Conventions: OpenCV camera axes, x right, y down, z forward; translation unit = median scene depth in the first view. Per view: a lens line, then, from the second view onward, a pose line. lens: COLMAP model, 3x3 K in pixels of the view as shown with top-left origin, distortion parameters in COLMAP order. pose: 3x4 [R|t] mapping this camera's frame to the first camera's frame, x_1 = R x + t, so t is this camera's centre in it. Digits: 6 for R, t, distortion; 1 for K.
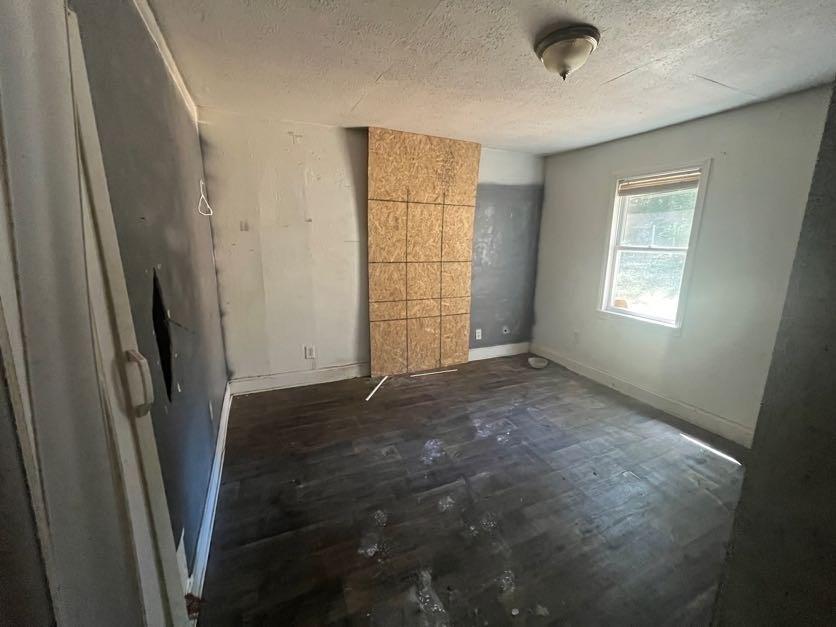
lens RADIAL K [[338.3, 0, 416.4], [0, 338.3, 311.4], [0, 0, 1]] dist [-0.001532, -0.000145]
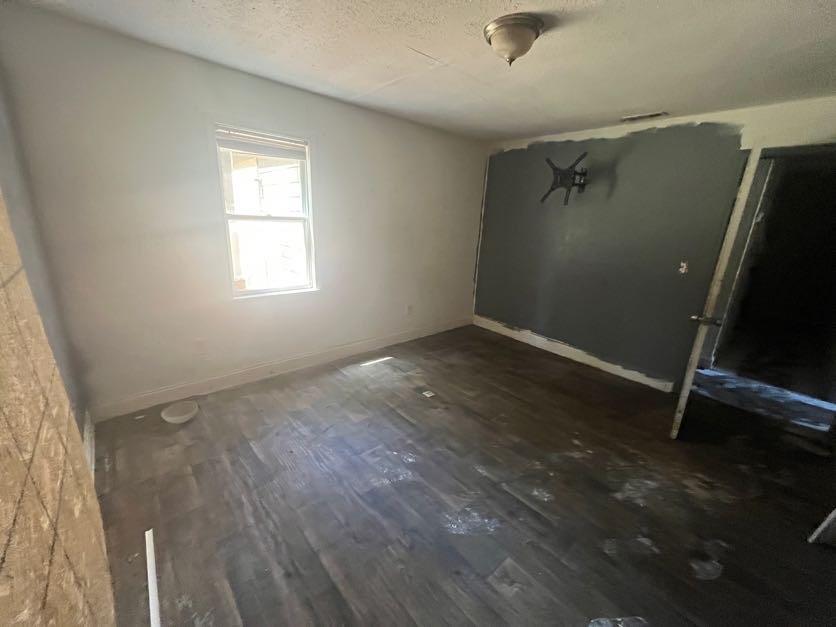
lens RADIAL K [[338.3, 0, 416.7], [0, 338.3, 311.8], [0, 0, 1]] dist [-0.001532, -0.000145]
pose [[-0.306323, -0.289284, 0.906907, -0.410252], [0.149486, 0.926268, 0.345951, -0.249310], [-0.940117, 0.241543, -0.240493, 1.095557]]
